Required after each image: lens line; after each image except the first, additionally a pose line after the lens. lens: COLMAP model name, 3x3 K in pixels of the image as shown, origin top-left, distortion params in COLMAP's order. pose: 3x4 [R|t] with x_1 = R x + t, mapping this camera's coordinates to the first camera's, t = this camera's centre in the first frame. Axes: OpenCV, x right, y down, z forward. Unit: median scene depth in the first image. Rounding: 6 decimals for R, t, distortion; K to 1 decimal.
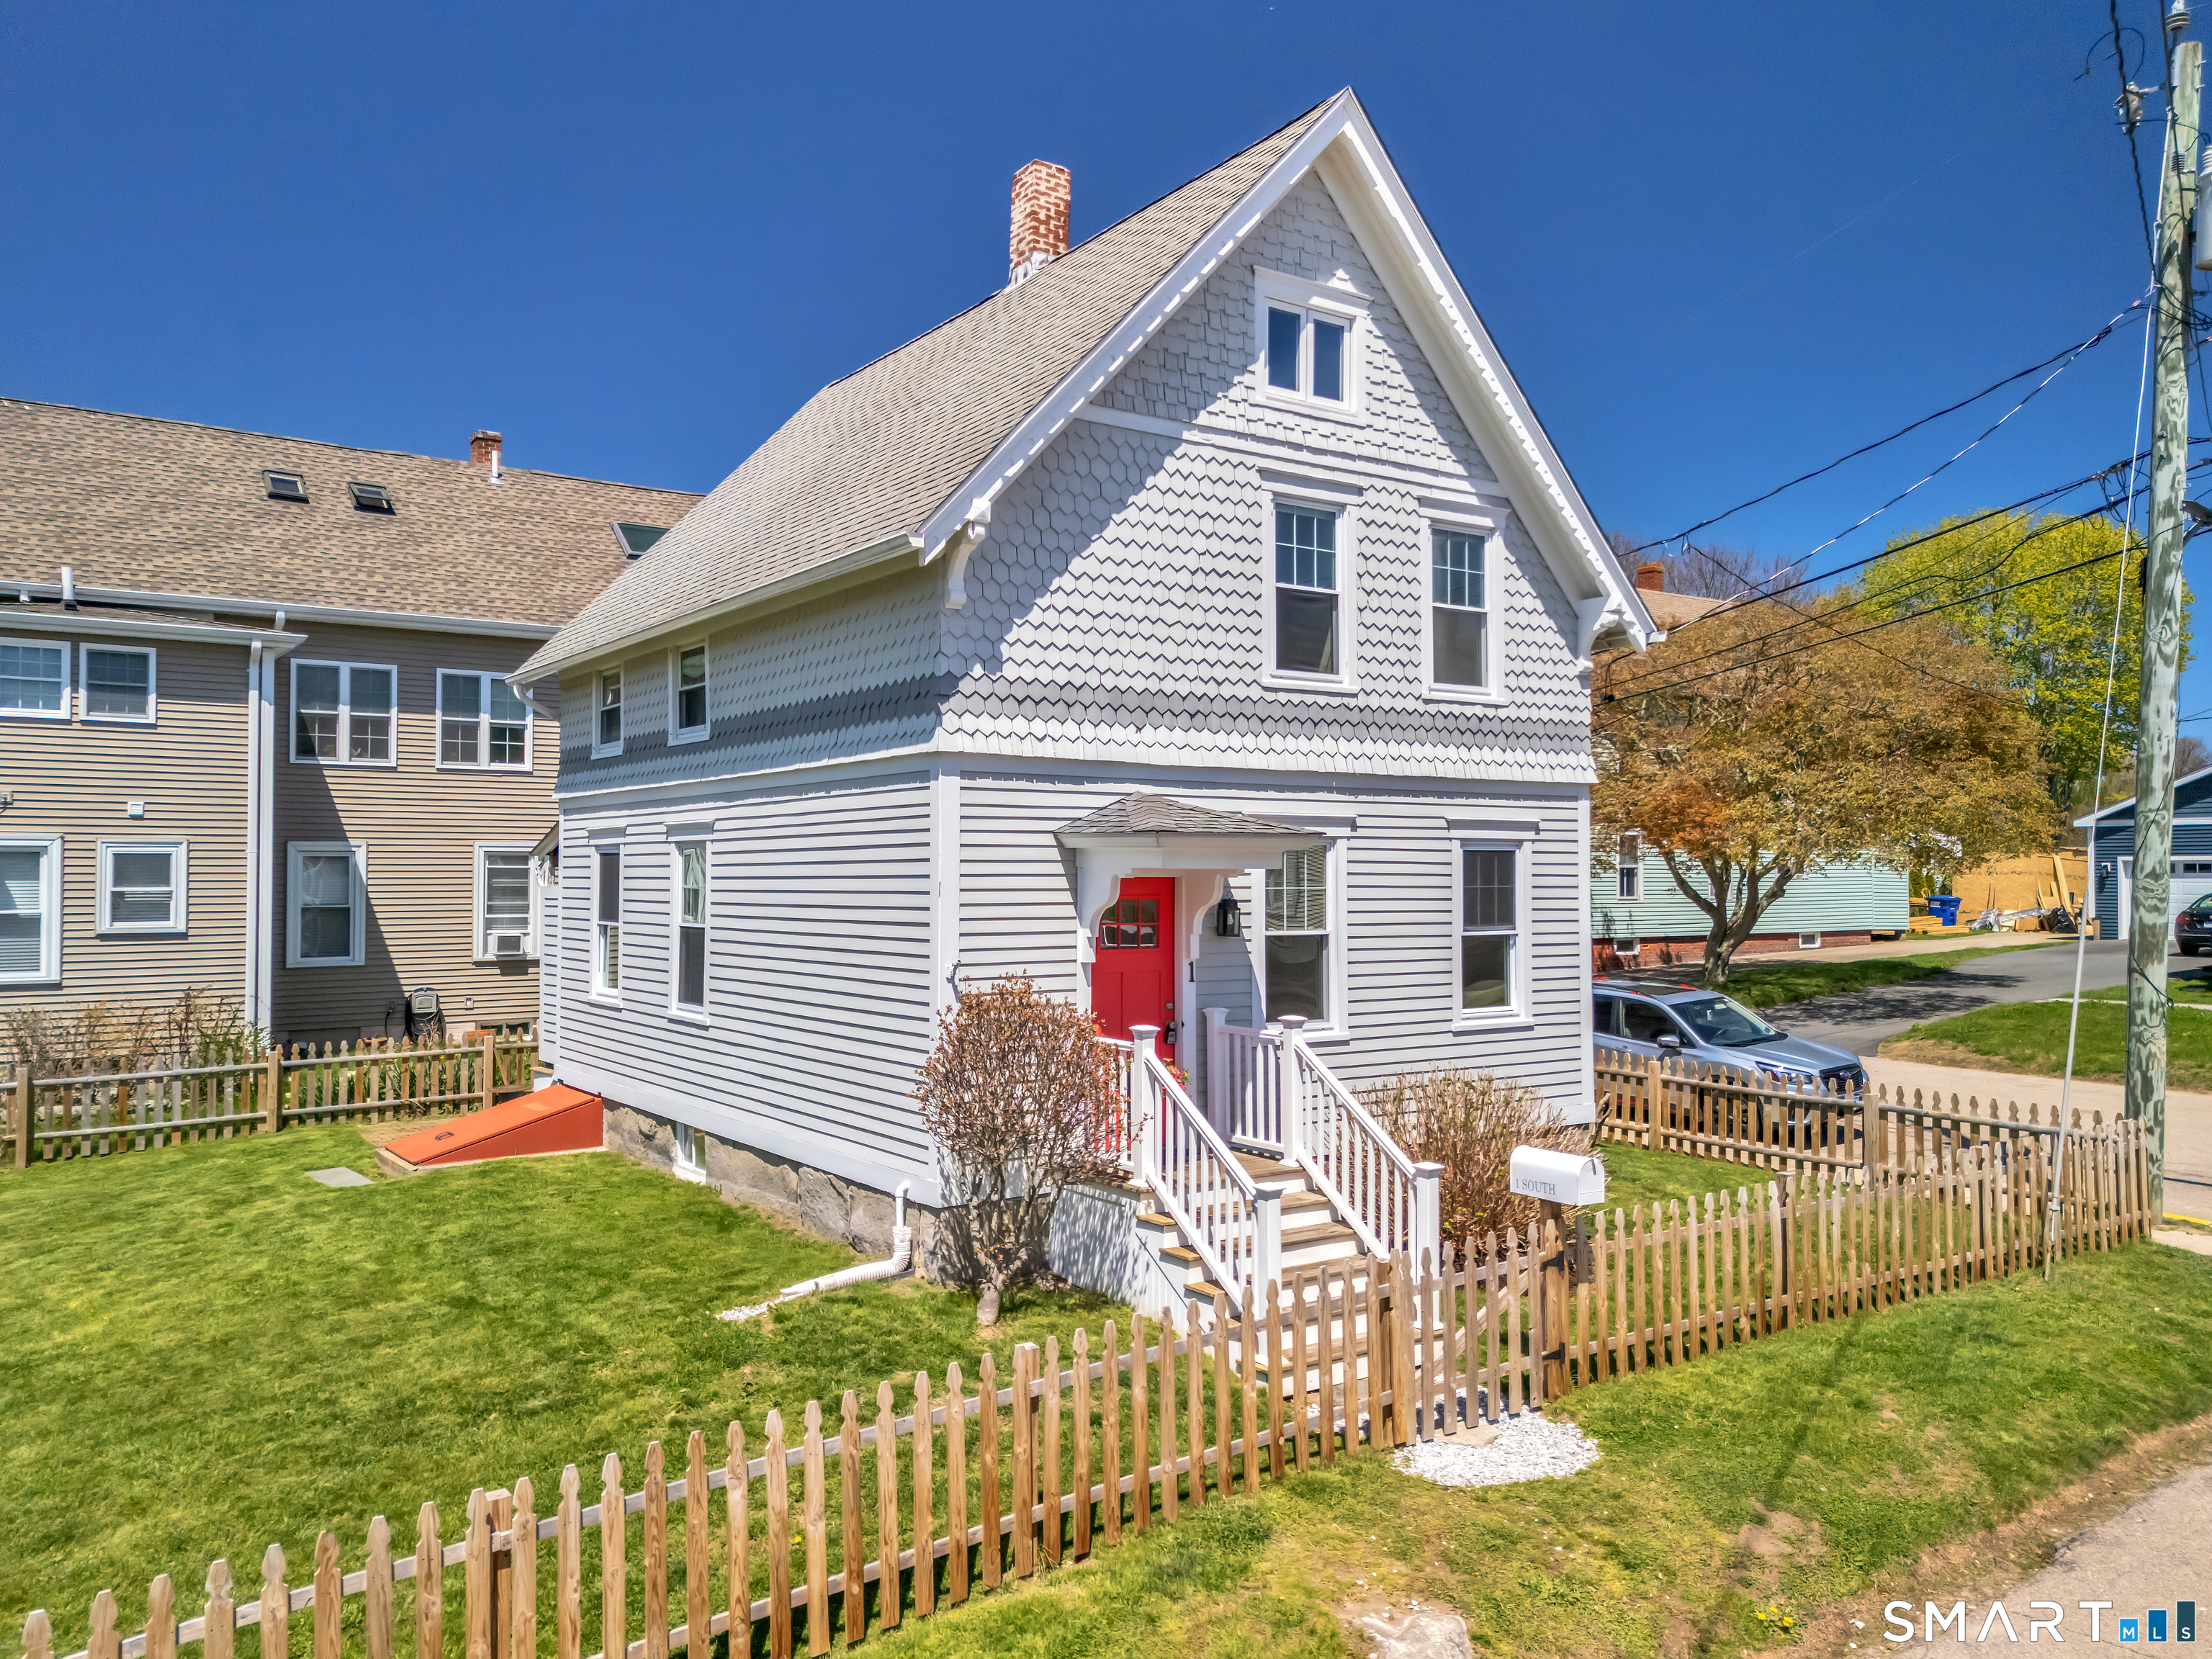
lens RADIAL K [[1633.7, 0, 1106.0], [0, 1633.7, 829.5], [0, 0, 1]] dist [0.084787, -0.094955]
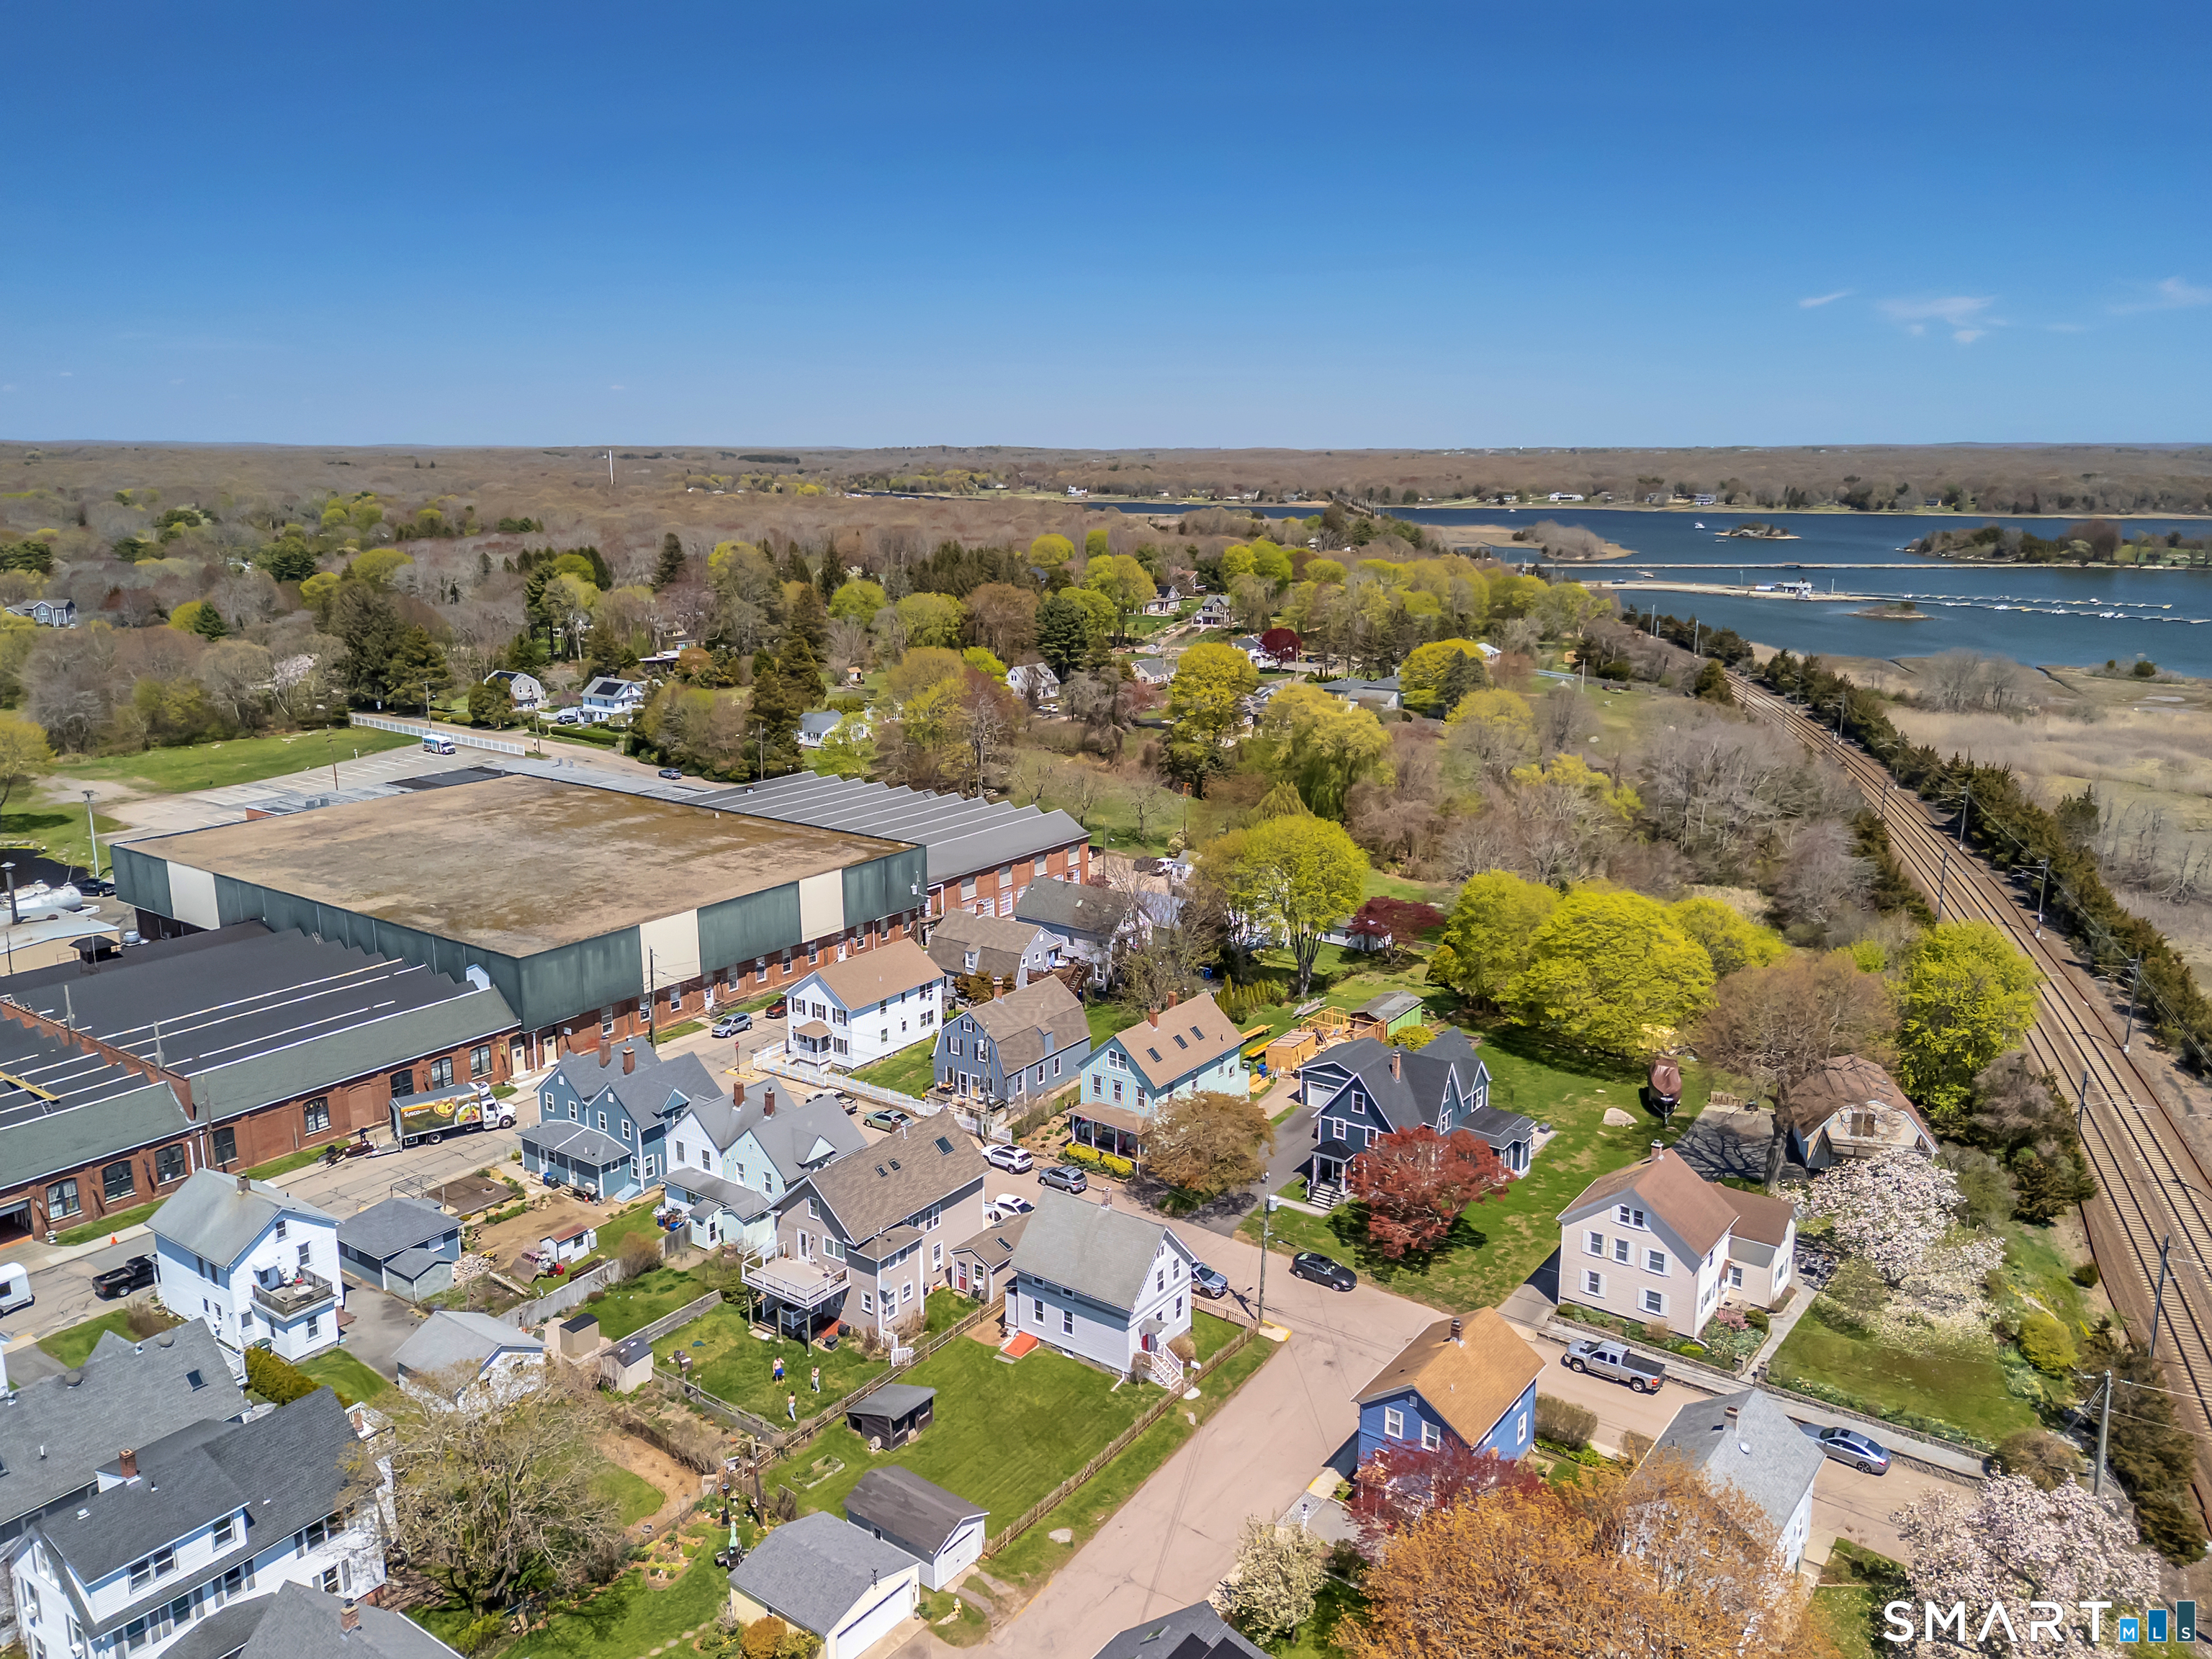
lens RADIAL K [[1633.7, 0, 1106.0], [0, 1633.7, 829.5], [0, 0, 1]] dist [0.084787, -0.094955]
pose [[0.944887, -0.079520, 0.317591, -2.231651], [-0.002381, 0.968360, 0.249547, -3.838346], [-0.327387, -0.236550, 0.914802, -5.089490]]
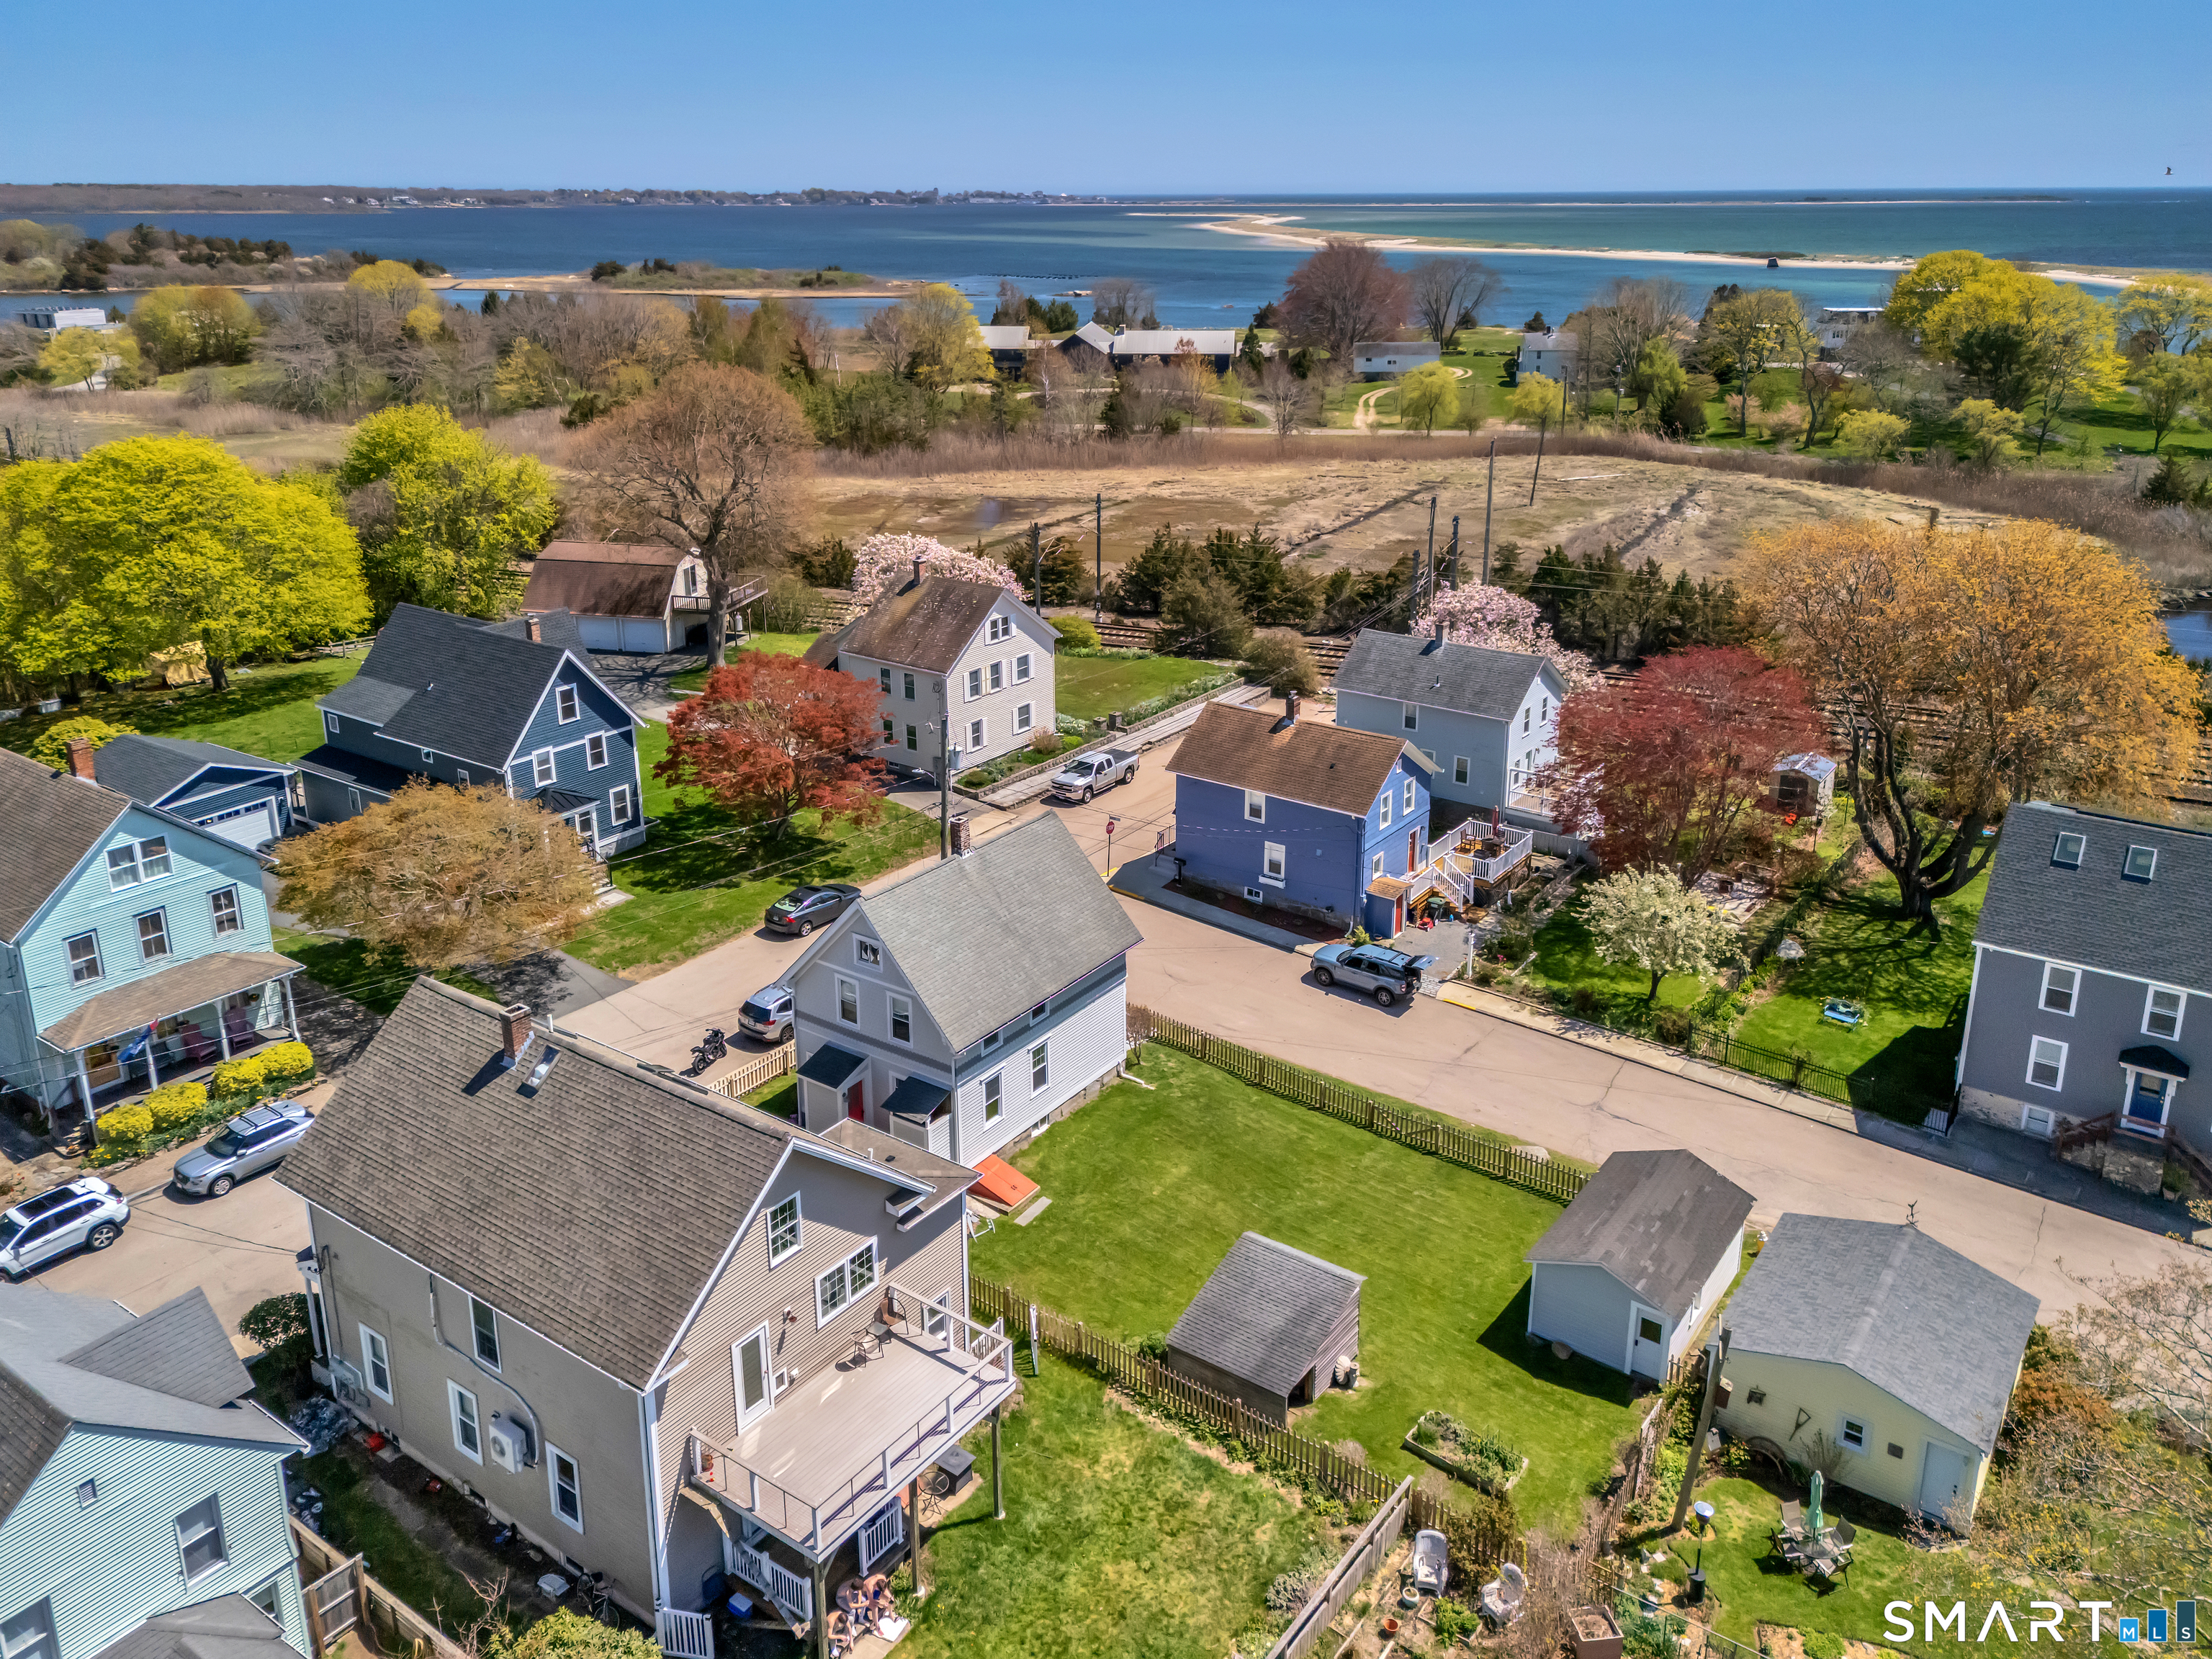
lens RADIAL K [[1672.8, 0, 1142.2], [0, 1672.8, 696.9], [0, 0, 1]] dist [0.103531, -0.113397]
pose [[-0.344963, -0.271007, 0.898641, -3.531962], [-0.023492, 0.959603, 0.280374, -1.813161], [-0.938322, 0.075608, -0.337394, 2.057965]]
